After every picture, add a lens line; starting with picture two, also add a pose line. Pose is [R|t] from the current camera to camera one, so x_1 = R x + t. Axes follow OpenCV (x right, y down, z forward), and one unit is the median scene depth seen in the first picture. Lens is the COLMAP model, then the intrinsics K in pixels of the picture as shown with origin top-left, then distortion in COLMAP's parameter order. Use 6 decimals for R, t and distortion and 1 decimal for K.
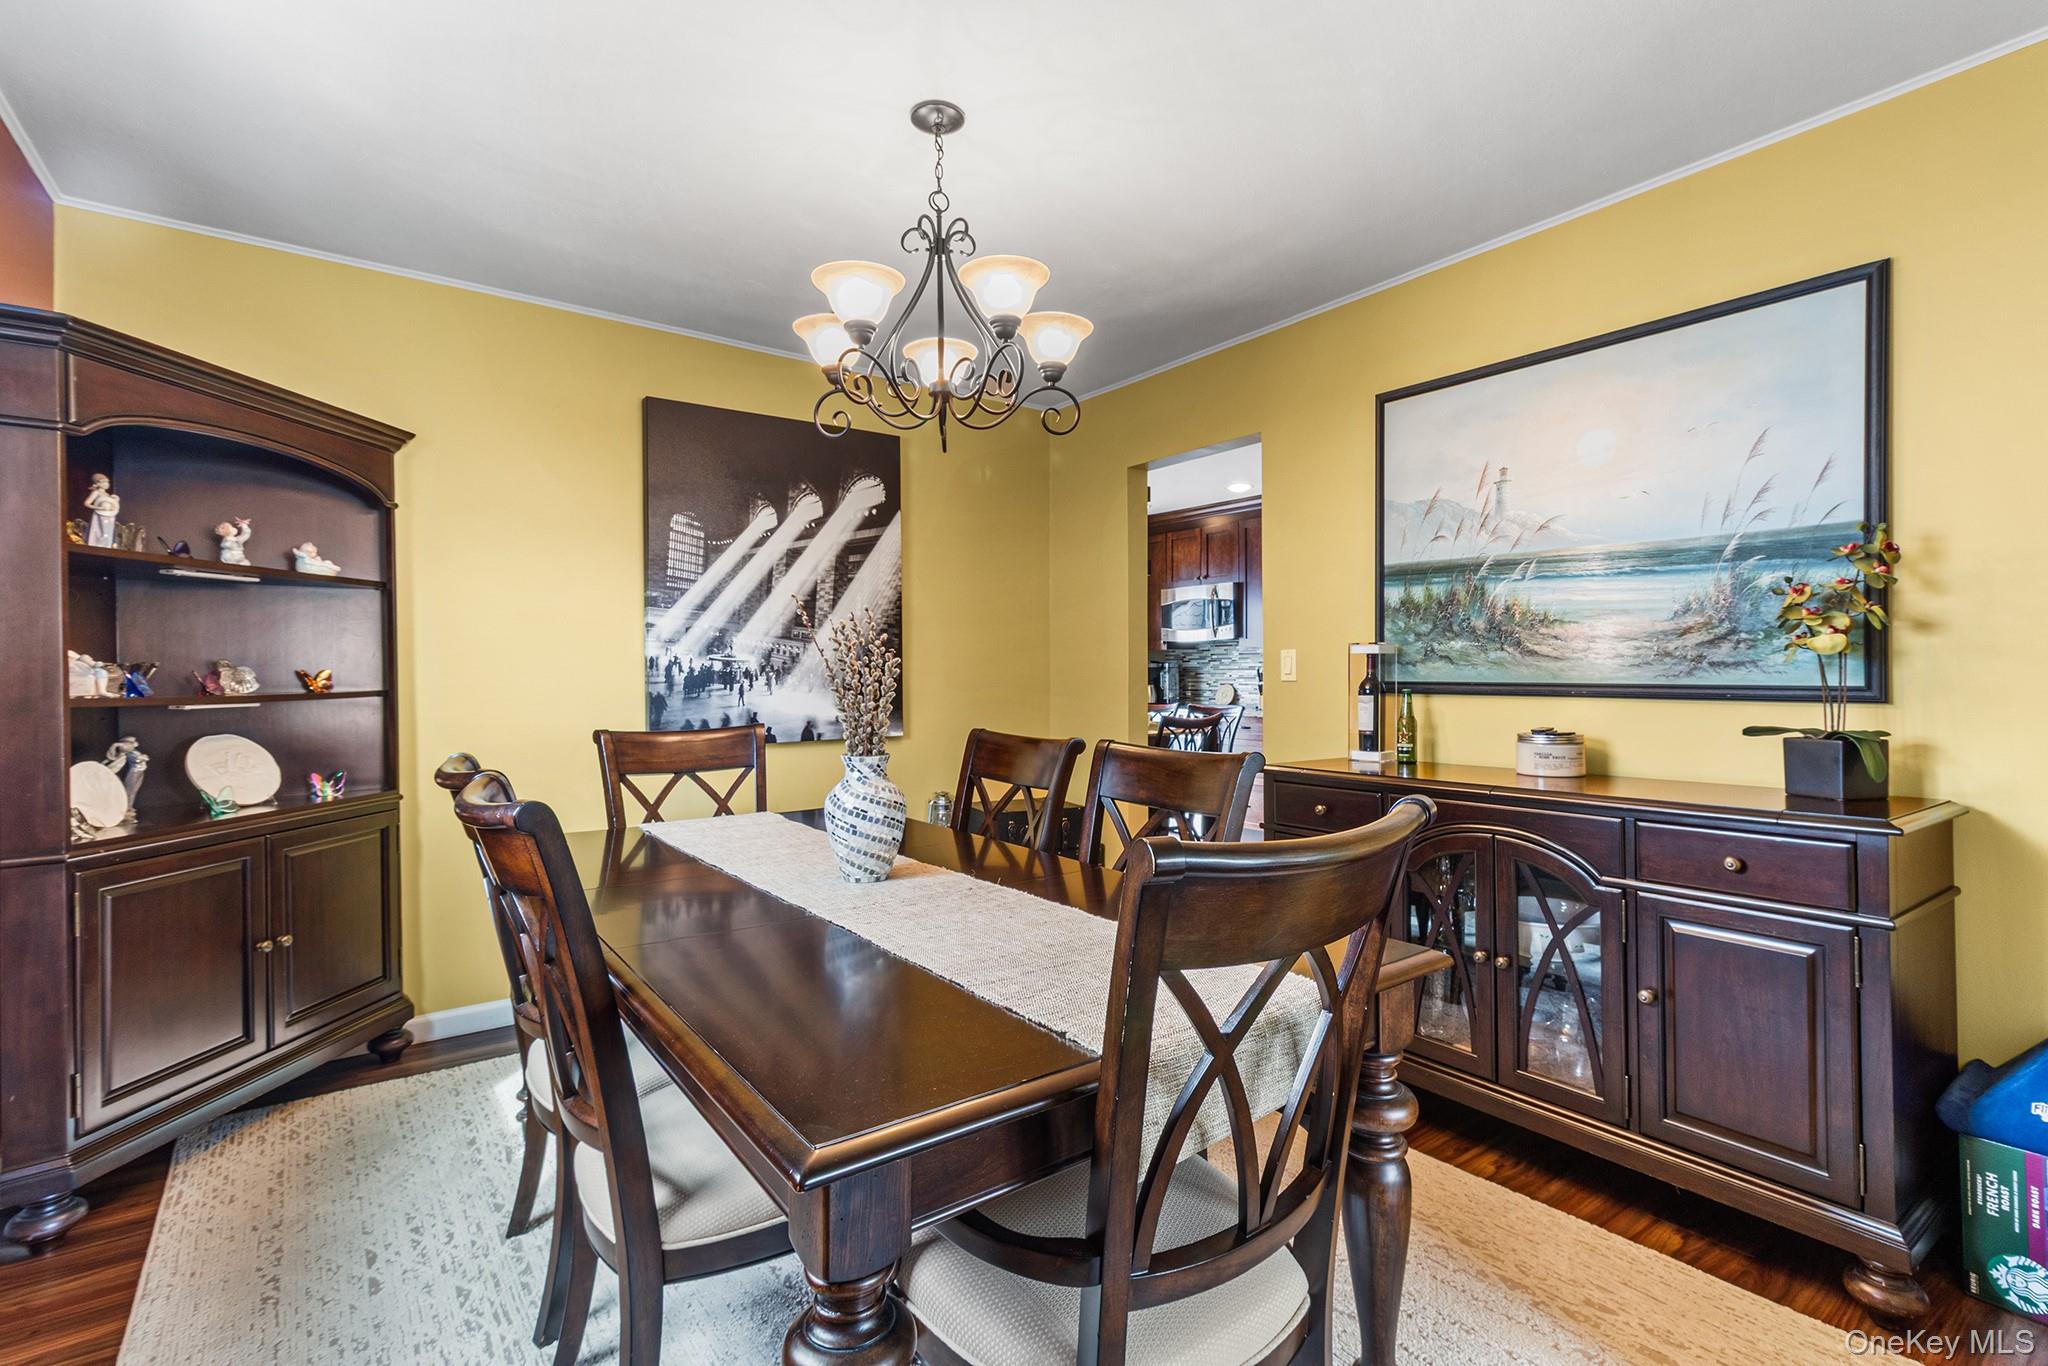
lens RADIAL K [[919.3, 0, 1028.3], [0, 919.3, 674.5], [0, 0, 1]] dist [0.003073, 0.000142]
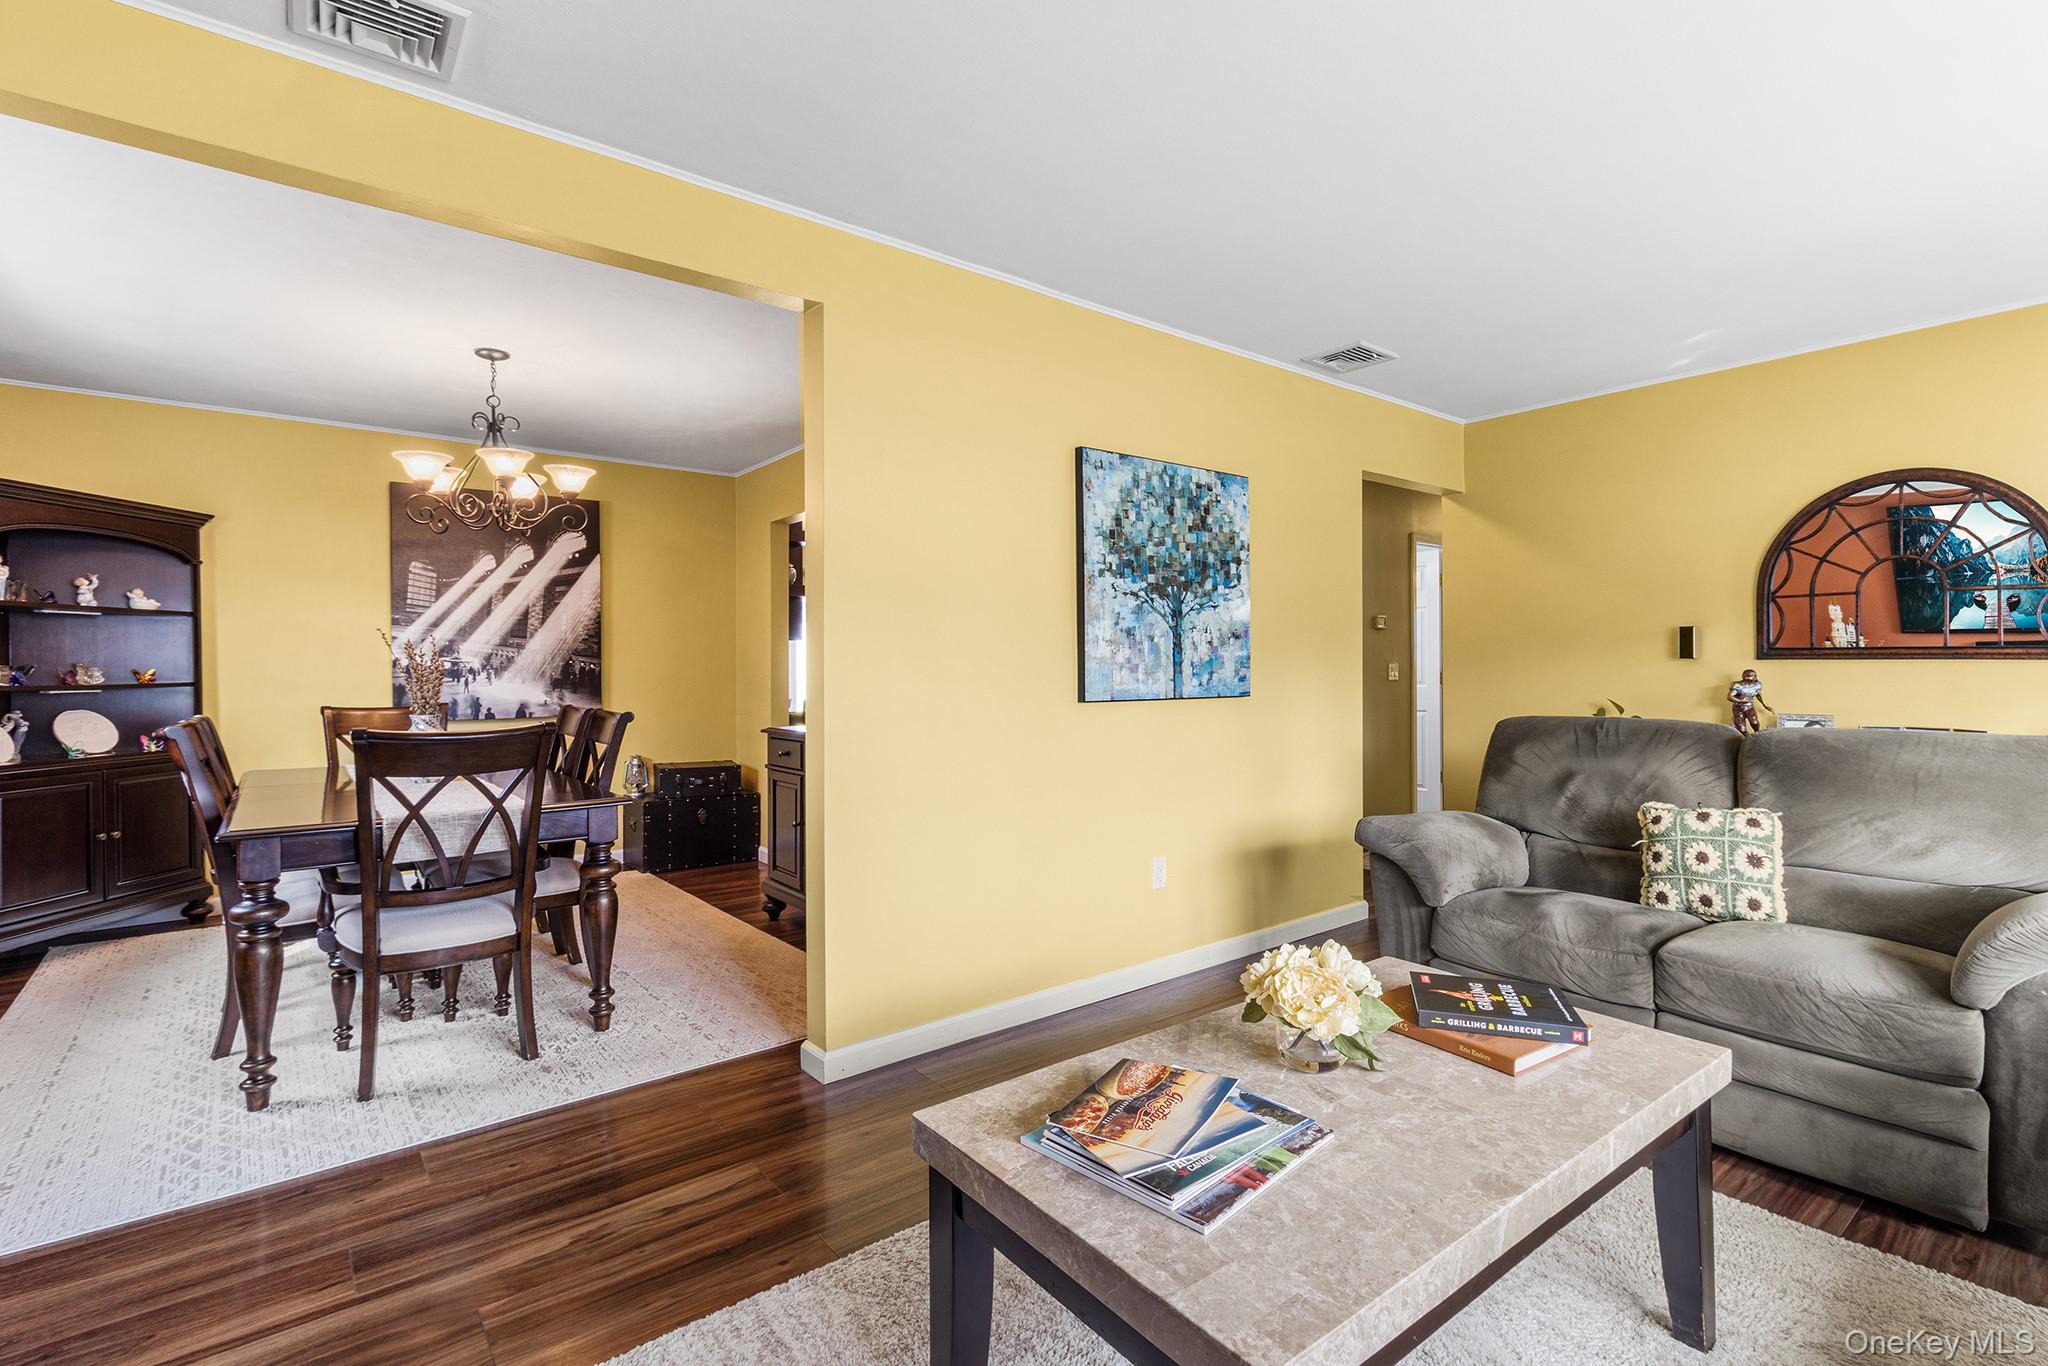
lens RADIAL K [[943.4, 0, 1058.0], [0, 943.4, 667.6], [0, 0, 1]] dist [0.001218, 0.000233]
pose [[0.999289, -0.003007, 0.037571, 0.589735], [0.003071, 0.999994, -0.001641, -0.000341], [-0.037566, 0.001756, 0.999293, -0.544015]]
